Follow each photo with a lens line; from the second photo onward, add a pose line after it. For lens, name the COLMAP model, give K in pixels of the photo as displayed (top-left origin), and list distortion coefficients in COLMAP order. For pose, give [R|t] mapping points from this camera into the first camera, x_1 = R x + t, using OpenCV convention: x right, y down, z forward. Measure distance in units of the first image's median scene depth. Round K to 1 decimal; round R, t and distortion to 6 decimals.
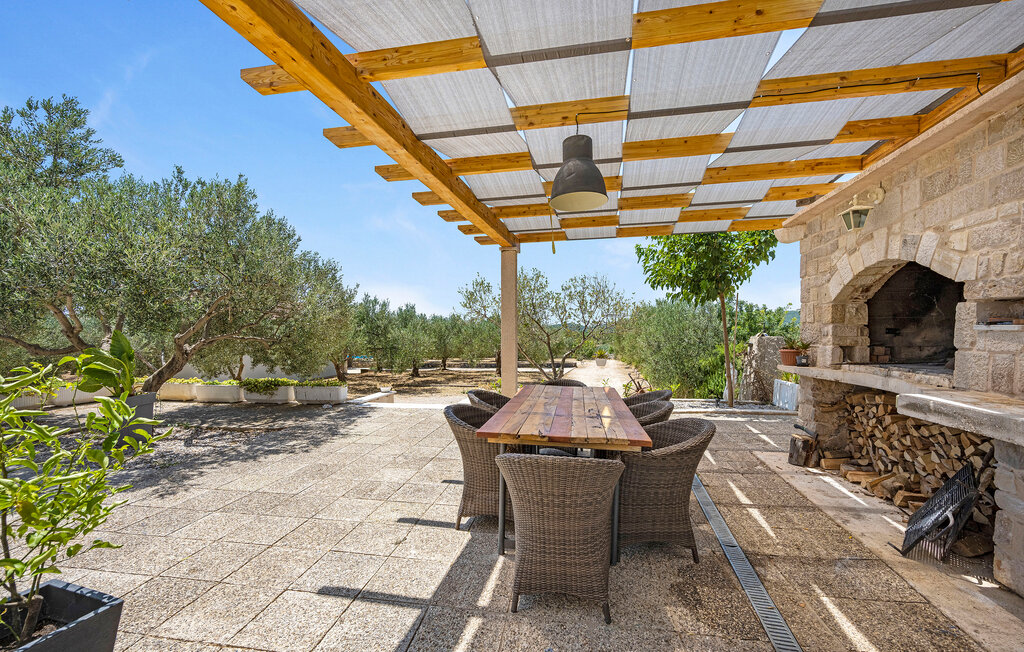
lens RADIAL K [[421.1, 0, 518.0], [0, 421.1, 330.1], [0, 0, 1]] dist [-0.001166, 0.000834]
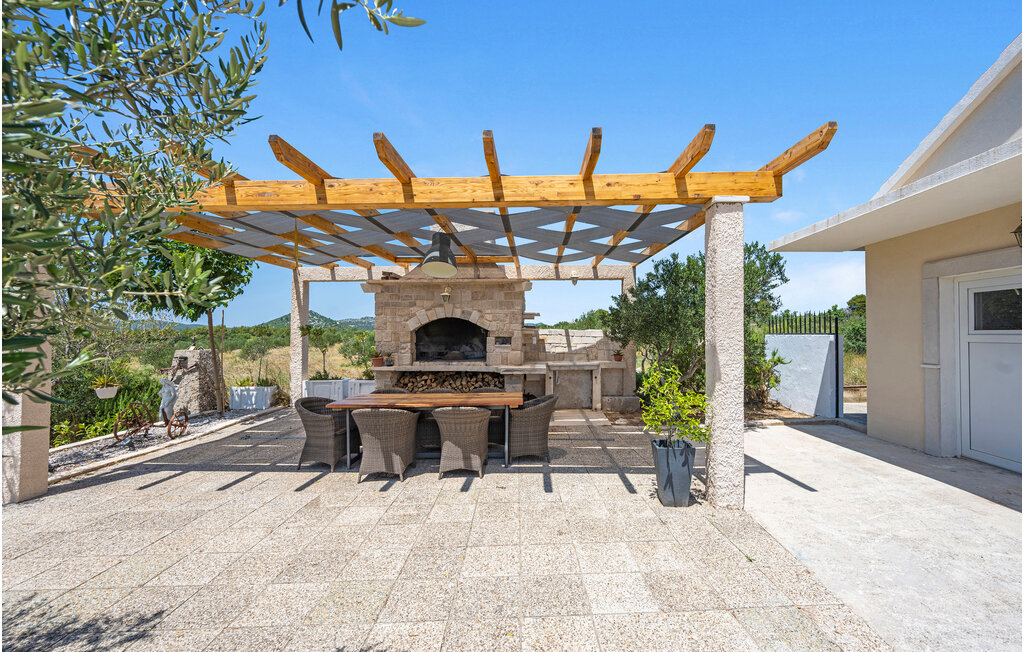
lens RADIAL K [[421.1, 0, 511.5], [0, 421.1, 330.6], [0, 0, 1]] dist [-0.001166, 0.000834]
pose [[-0.155304, 0.013465, 0.987775, -1.815345], [-0.001003, 0.999904, -0.013788, -0.064789], [-0.987866, -0.003132, -0.155276, 1.185555]]
